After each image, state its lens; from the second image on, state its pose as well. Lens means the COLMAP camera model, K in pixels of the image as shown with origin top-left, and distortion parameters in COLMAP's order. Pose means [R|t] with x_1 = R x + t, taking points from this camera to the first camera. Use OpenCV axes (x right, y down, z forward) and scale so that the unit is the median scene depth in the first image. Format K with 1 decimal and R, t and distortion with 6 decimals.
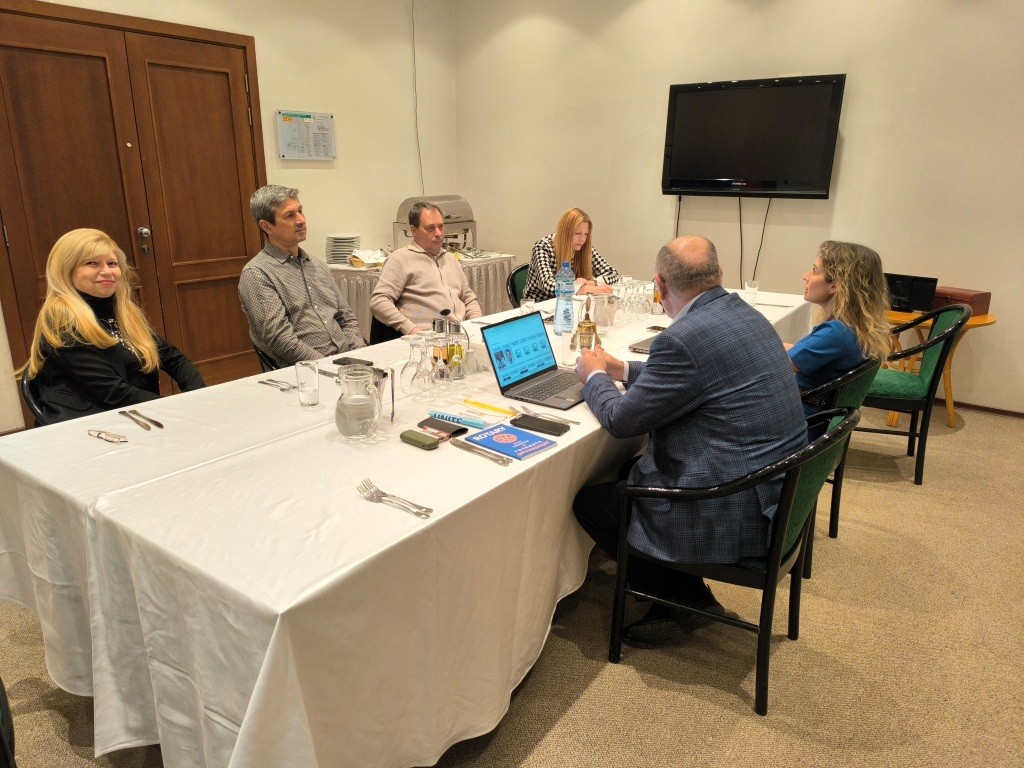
lens RADIAL K [[700.1, 0, 512.0], [0, 700.1, 384.0], [0, 0, 1]] dist [0.033629, -0.041841]
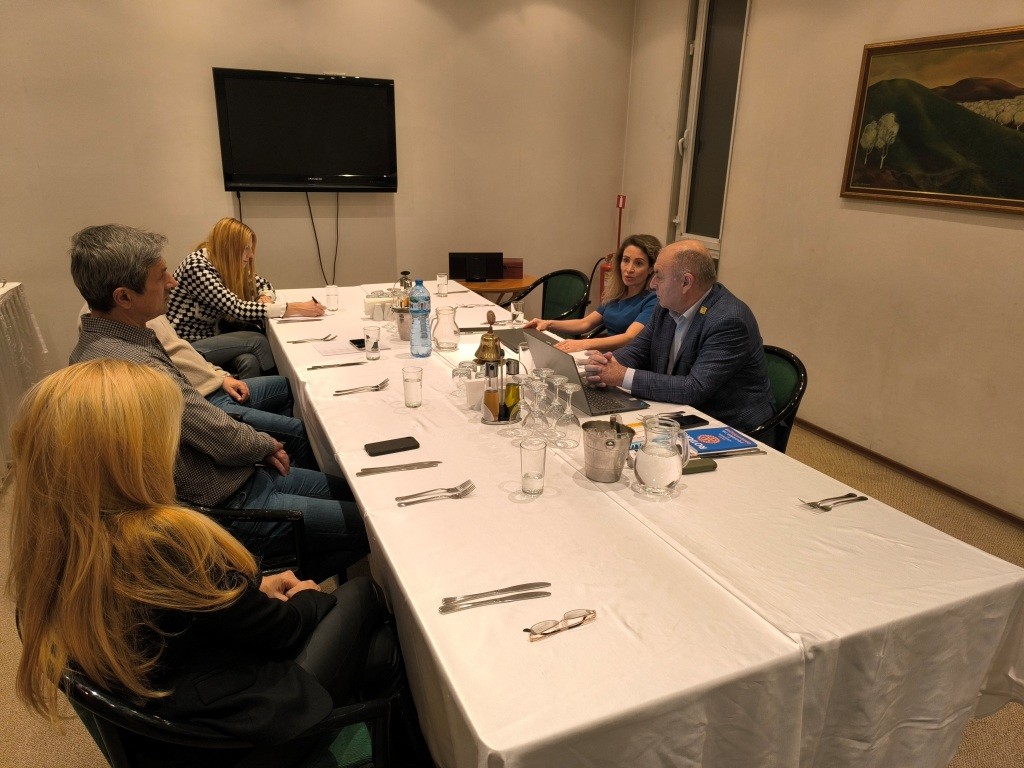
lens RADIAL K [[700.1, 0, 512.0], [0, 700.1, 384.0], [0, 0, 1]] dist [0.033629, -0.041841]
pose [[0.511519, -0.264922, 0.817413, -0.457395], [0.232000, 0.958537, 0.165479, -0.114215], [-0.827360, 0.104994, 0.551772, 0.268414]]
